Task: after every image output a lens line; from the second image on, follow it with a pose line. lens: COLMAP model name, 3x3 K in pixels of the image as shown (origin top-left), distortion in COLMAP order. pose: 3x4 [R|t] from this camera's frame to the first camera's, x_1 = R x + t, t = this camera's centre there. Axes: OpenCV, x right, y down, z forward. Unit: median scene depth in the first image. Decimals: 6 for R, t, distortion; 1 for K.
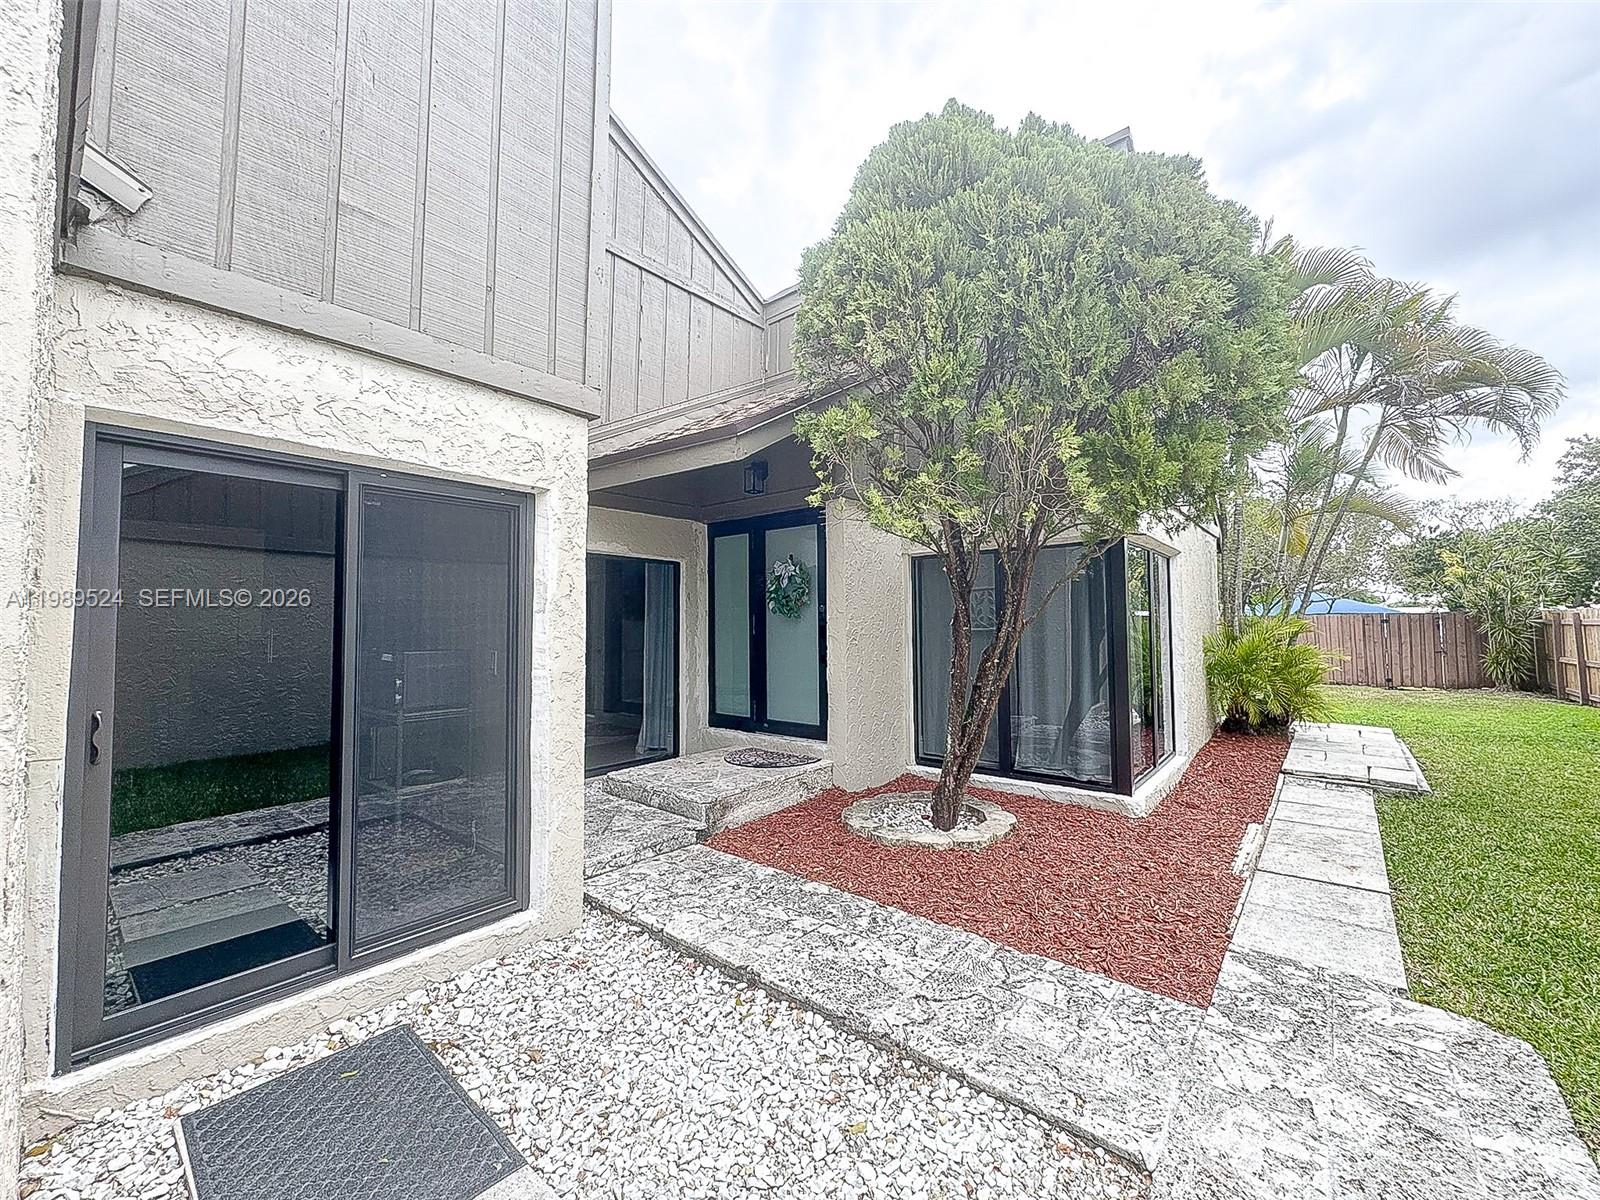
lens RADIAL K [[638.8, 0, 793.2], [0, 638.8, 597.2], [0, 0, 1]] dist [0.000413, -0.000272]
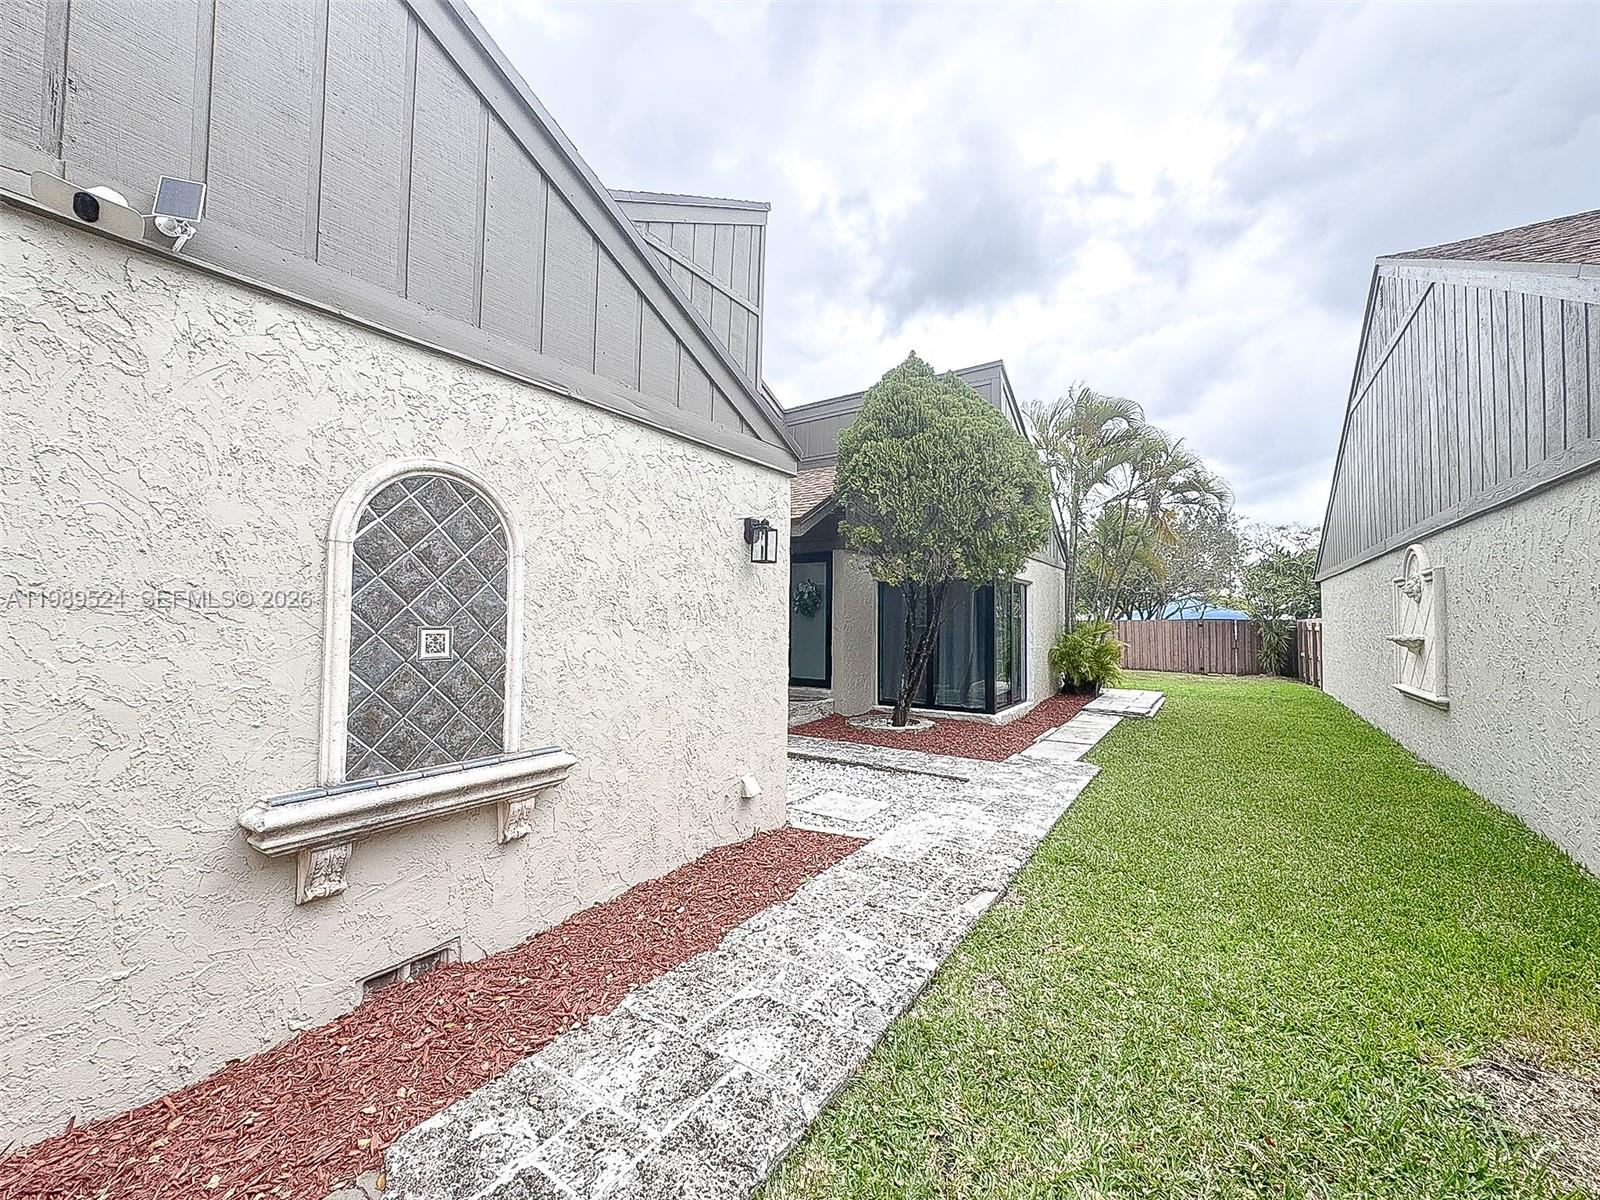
lens RADIAL K [[637.8, 0, 797.6], [0, 637.8, 598.1], [0, 0, 1]] dist [-0.001350, 0.000132]
pose [[0.993148, 0.020349, 0.115078, -0.235225], [-0.020947, 0.999773, 0.003986, -0.024172], [-0.114970, -0.006369, 0.993348, -0.693610]]
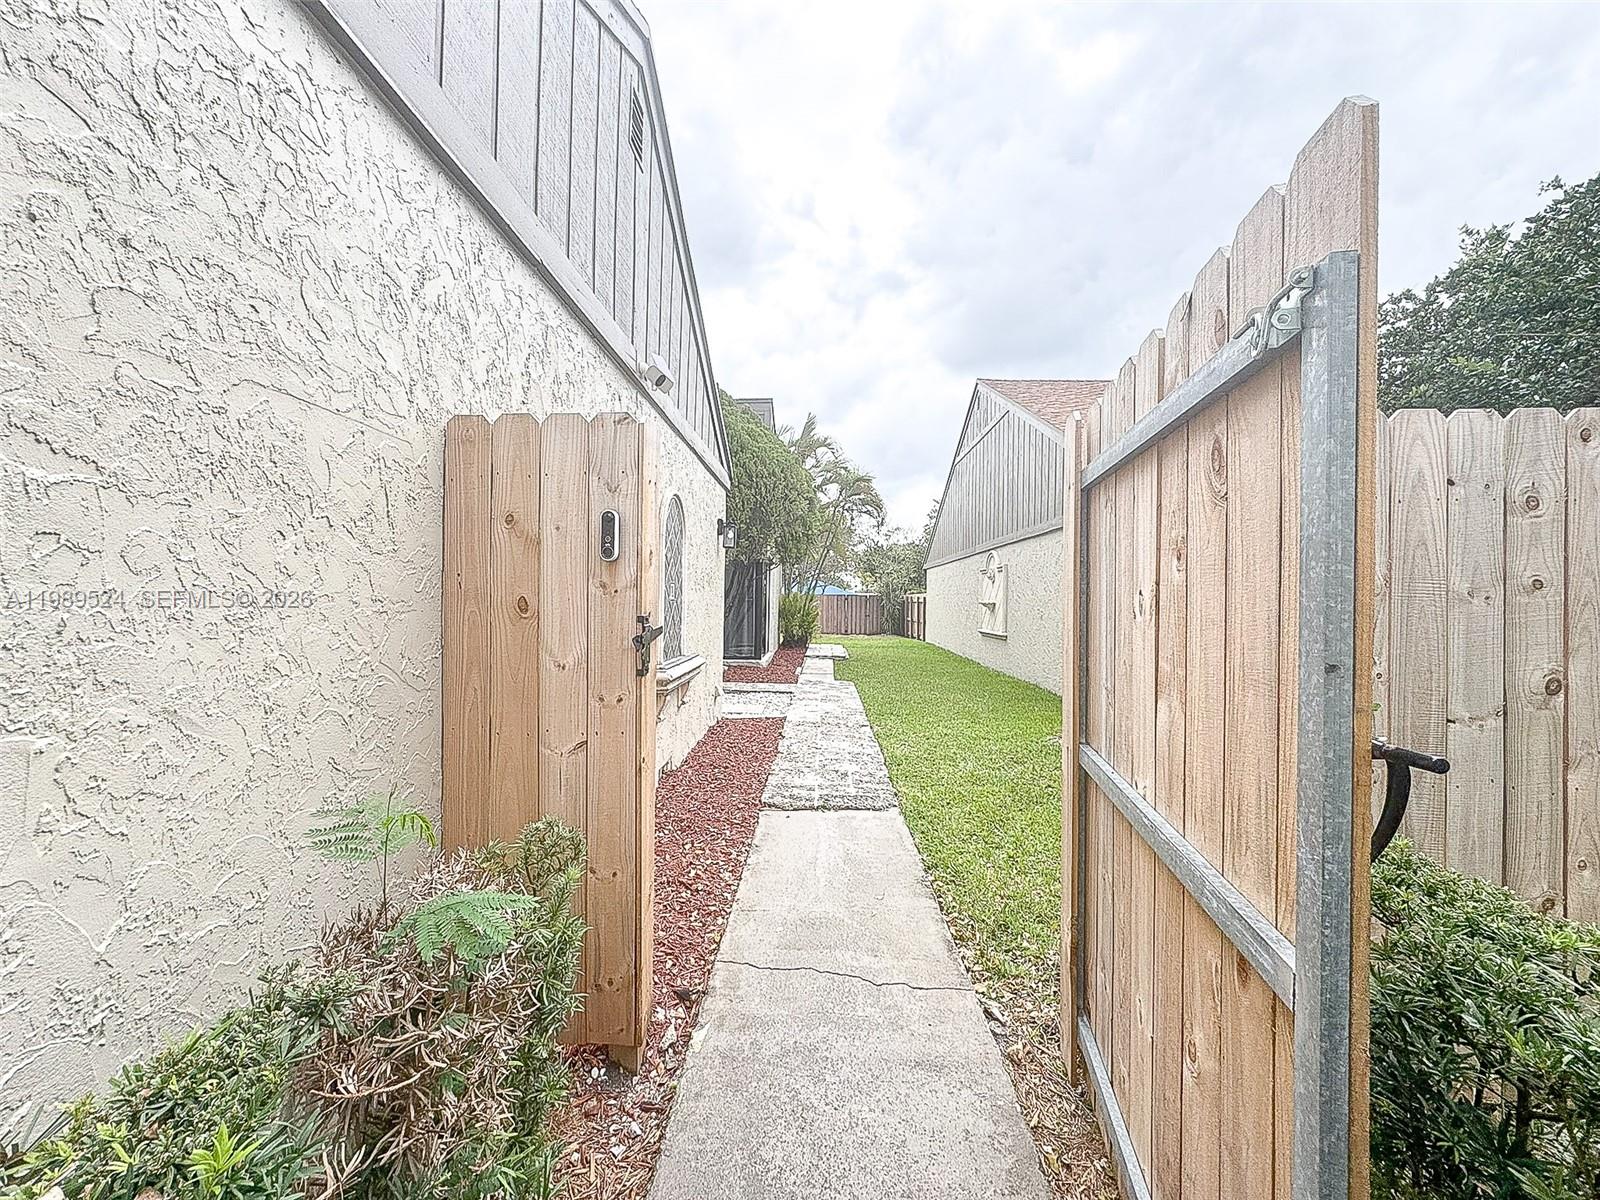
lens RADIAL K [[637.8, 0, 797.6], [0, 637.8, 598.1], [0, 0, 1]] dist [-0.001350, 0.000132]
pose [[0.789671, 0.021768, 0.613144, -0.806434], [-0.046279, 0.998637, 0.024149, -0.004435], [-0.611782, -0.047445, 0.789602, -0.953746]]
